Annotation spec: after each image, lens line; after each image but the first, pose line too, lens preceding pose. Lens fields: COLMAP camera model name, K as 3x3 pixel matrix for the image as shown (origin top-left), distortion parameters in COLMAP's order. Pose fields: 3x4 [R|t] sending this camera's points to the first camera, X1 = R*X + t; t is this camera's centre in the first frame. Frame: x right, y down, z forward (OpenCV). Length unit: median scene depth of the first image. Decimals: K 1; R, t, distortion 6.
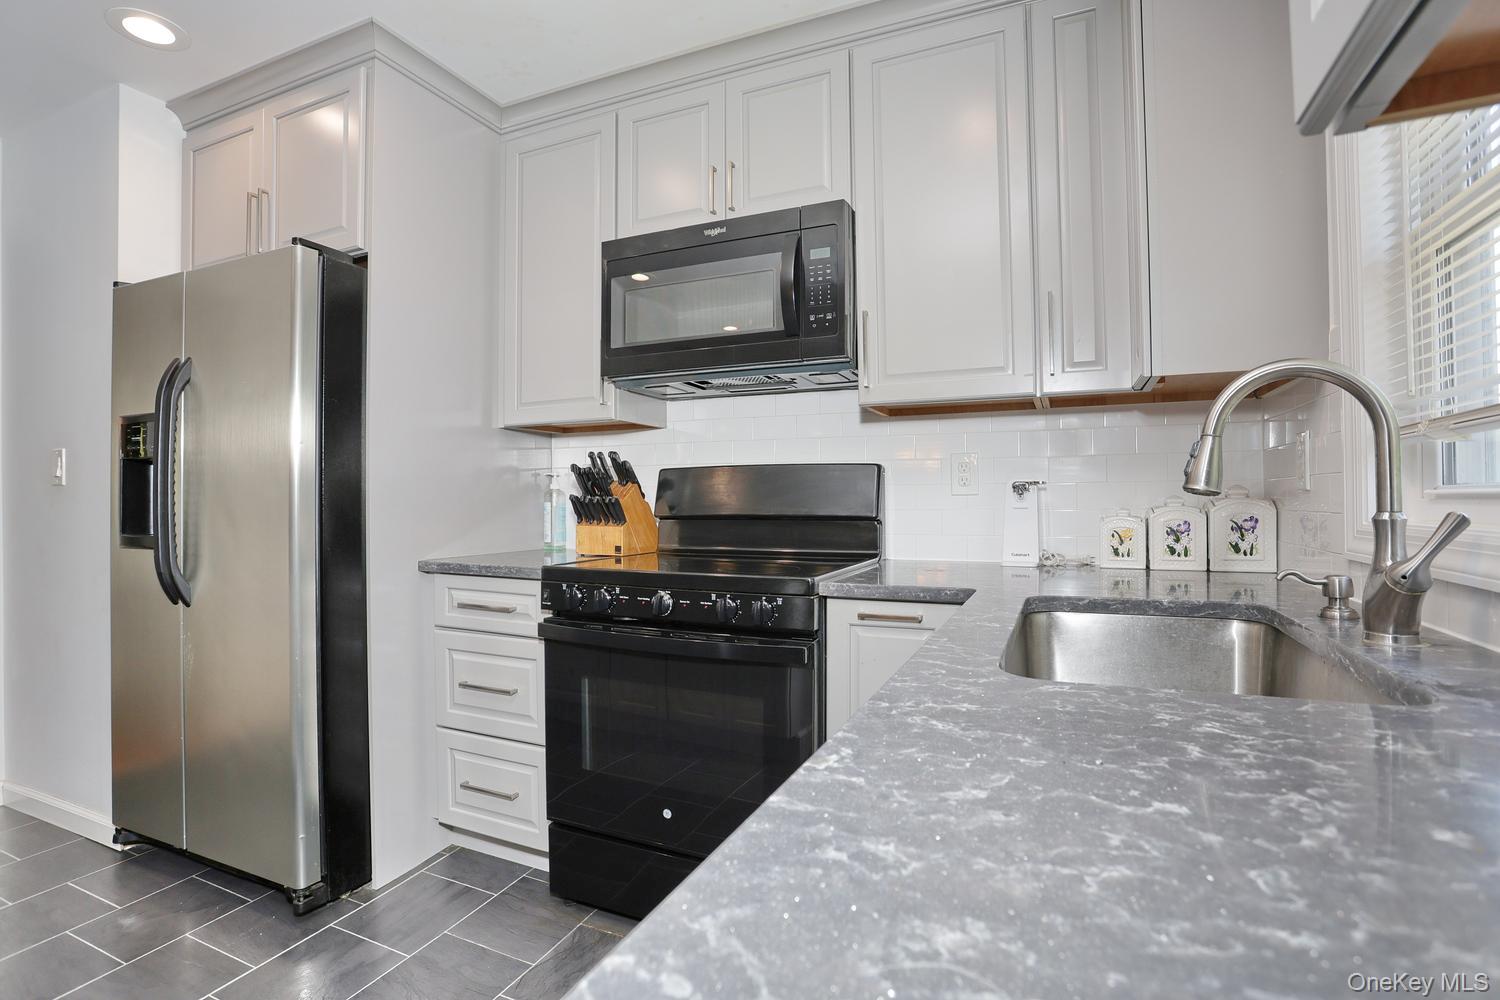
lens RADIAL K [[740.1, 0, 755.1], [0, 740.1, 497.8], [0, 0, 1]] dist [-0.057235, 0.046807]
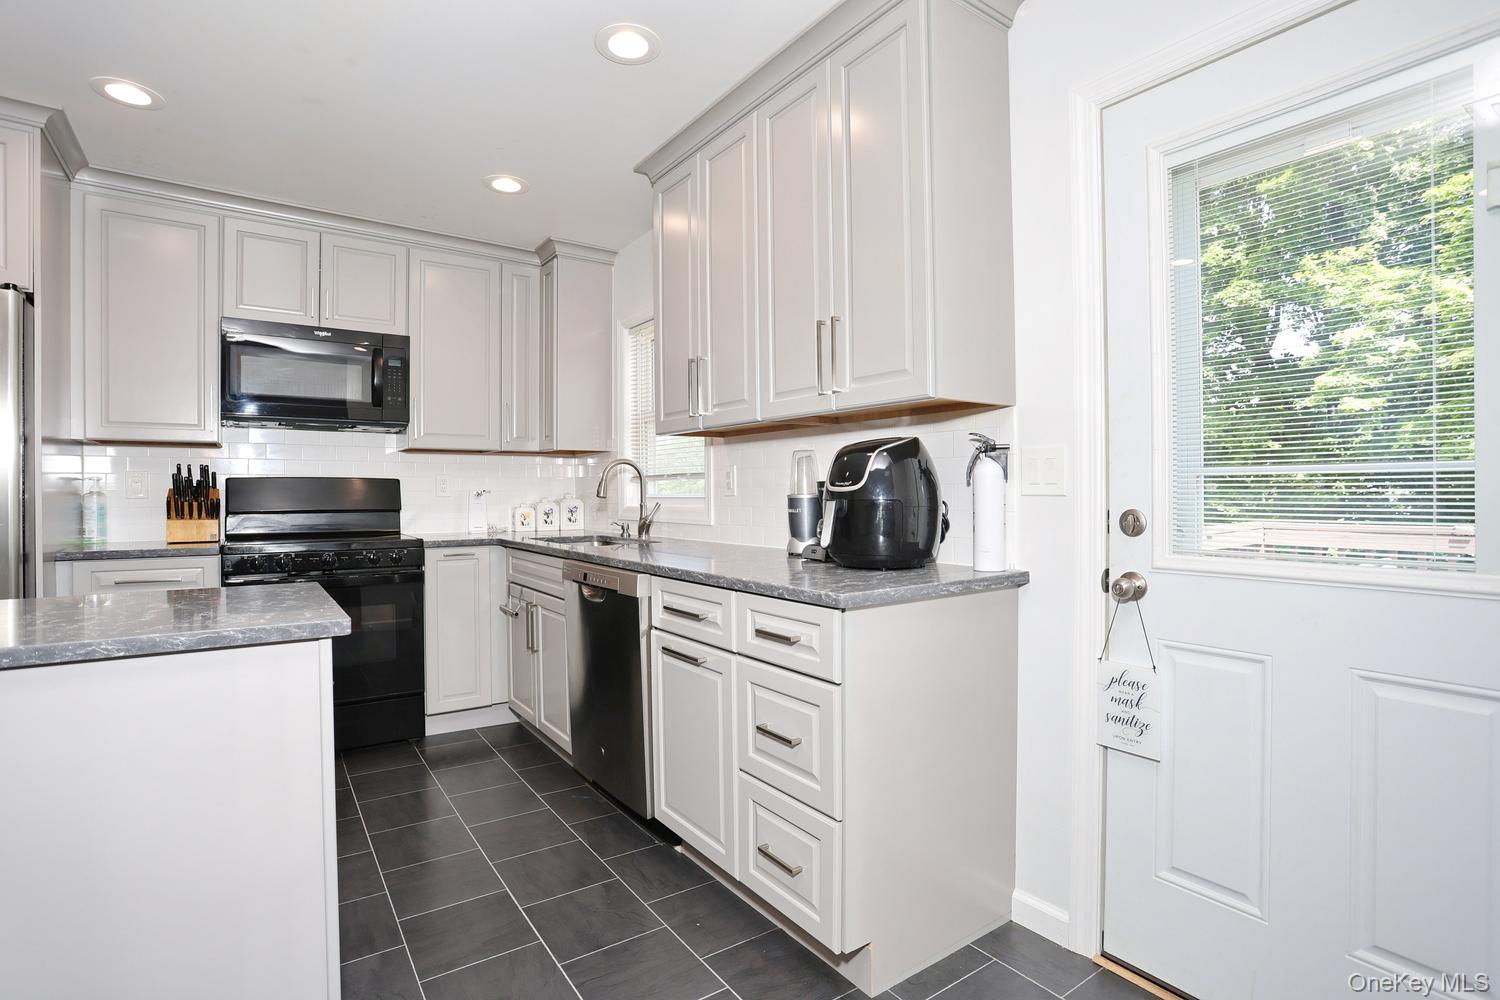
lens RADIAL K [[742.9, 0, 724.8], [0, 742.9, 492.1], [0, 0, 1]] dist [-0.062349, 0.045138]
pose [[0.542996, 0.003808, 0.839727, -0.952392], [0.000228, 0.999989, -0.004682, -0.007749], [-0.839735, 0.002734, 0.542989, -0.634277]]
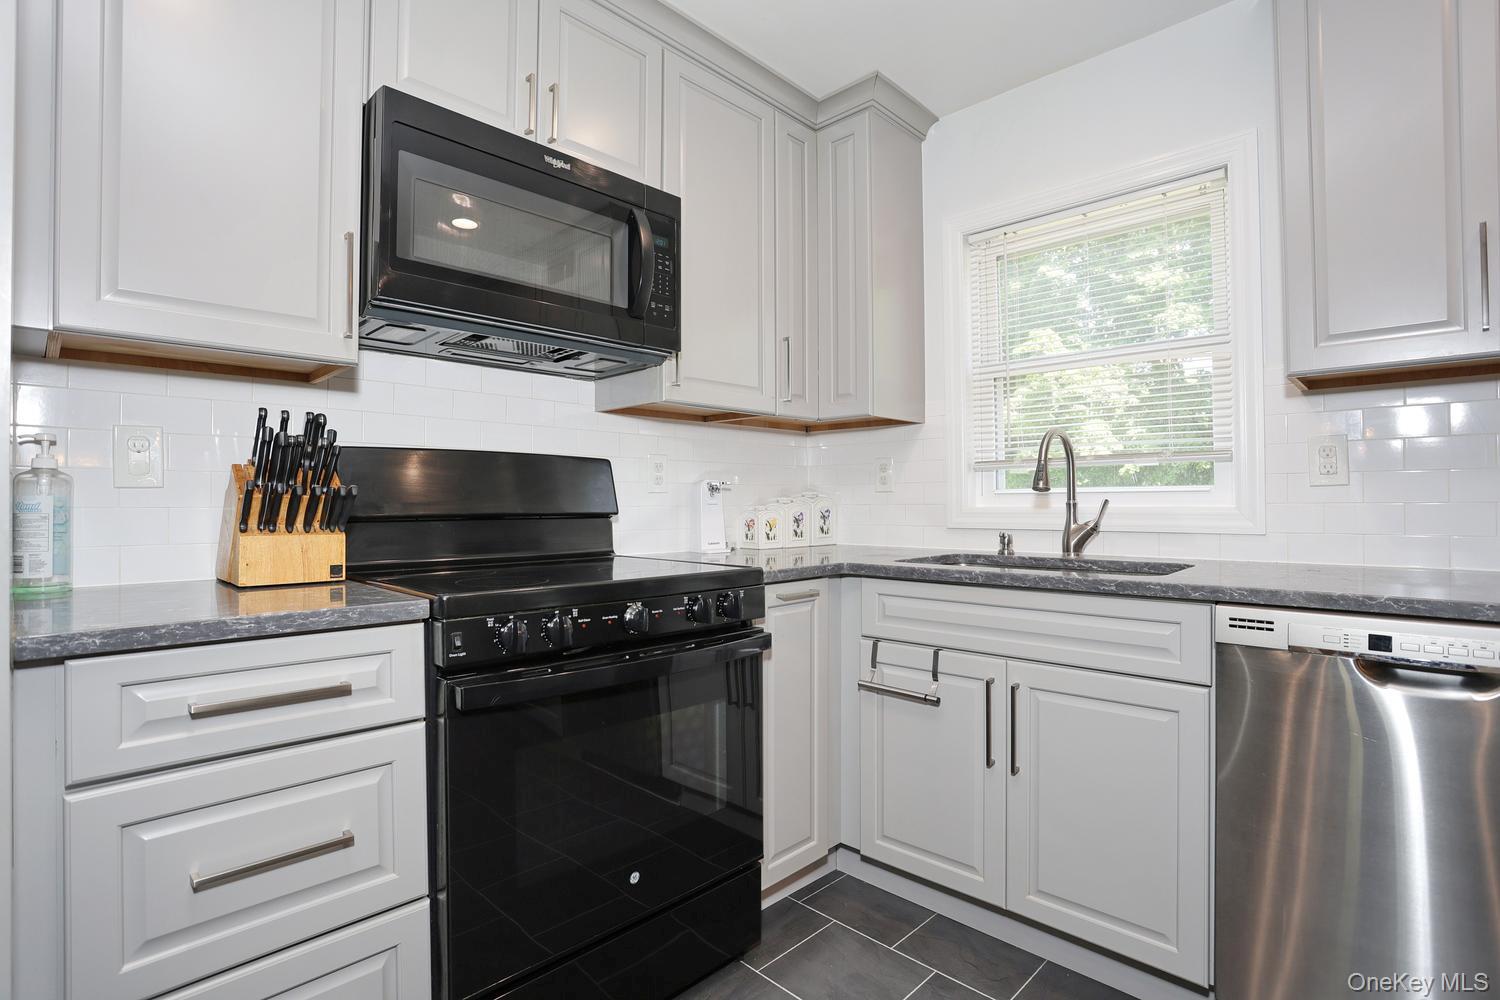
lens RADIAL K [[732.2, 0, 743.7], [0, 732.2, 497.9], [0, 0, 1]] dist [-0.056833, 0.025992]
pose [[0.351970, 0.011474, 0.935941, -0.748336], [0.000599, 0.999922, -0.012484, 0.018805], [-0.936011, 0.004954, 0.351935, 0.544401]]
